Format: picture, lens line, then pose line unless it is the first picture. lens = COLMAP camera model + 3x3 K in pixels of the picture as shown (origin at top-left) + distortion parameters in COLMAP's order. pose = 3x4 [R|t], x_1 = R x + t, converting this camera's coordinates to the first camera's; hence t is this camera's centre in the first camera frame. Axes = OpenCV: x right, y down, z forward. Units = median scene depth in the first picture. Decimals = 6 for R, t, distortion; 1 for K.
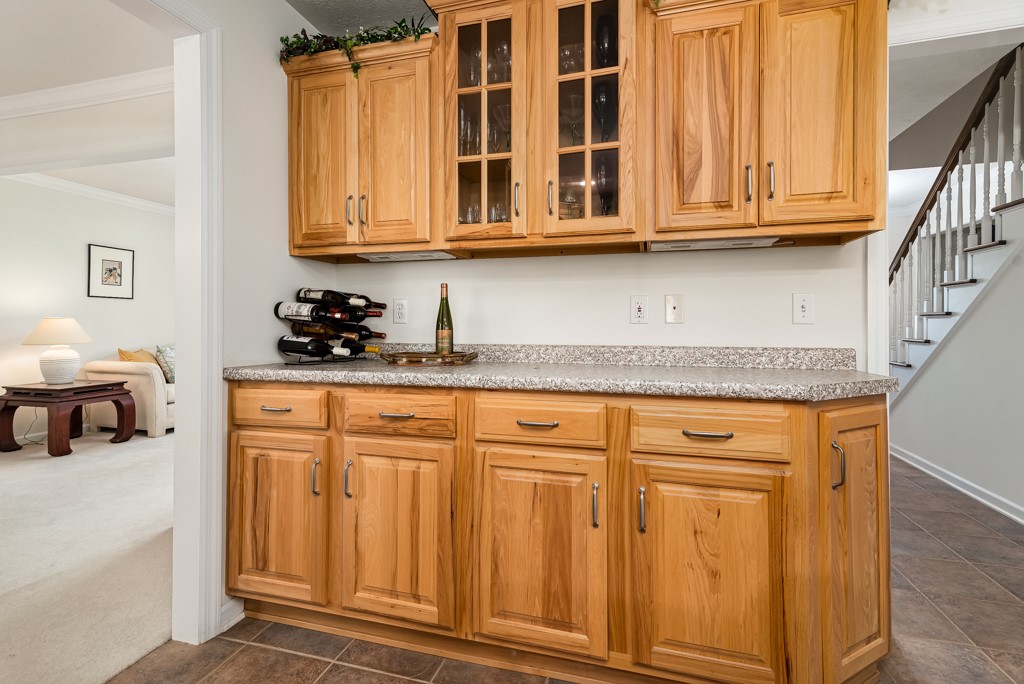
lens RADIAL K [[465.1, 0, 511.6], [0, 465.1, 323.7], [0, 0, 1]] dist [0.003017, 0.000204]
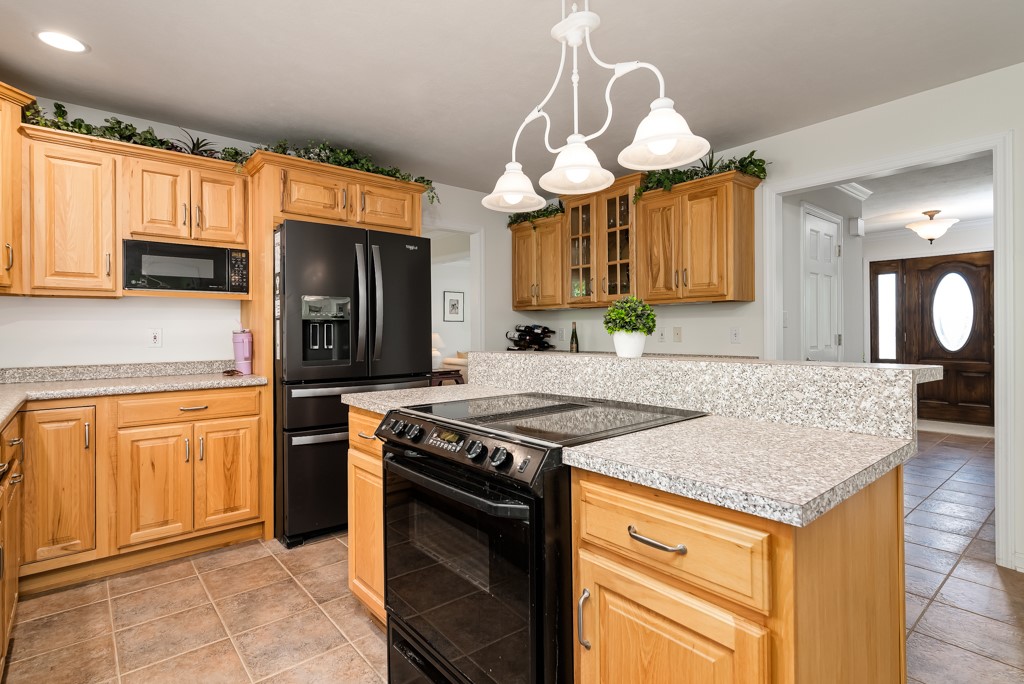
lens RADIAL K [[515.4, 0, 512.0], [0, 515.4, 342.0], [0, 0, 1]] dist [-0.000800, -0.000144]
pose [[0.825599, 0.010733, -0.564155, 0.988256], [0.001853, 0.999762, 0.021731, -0.050989], [0.564254, -0.018986, 0.825383, -1.132614]]
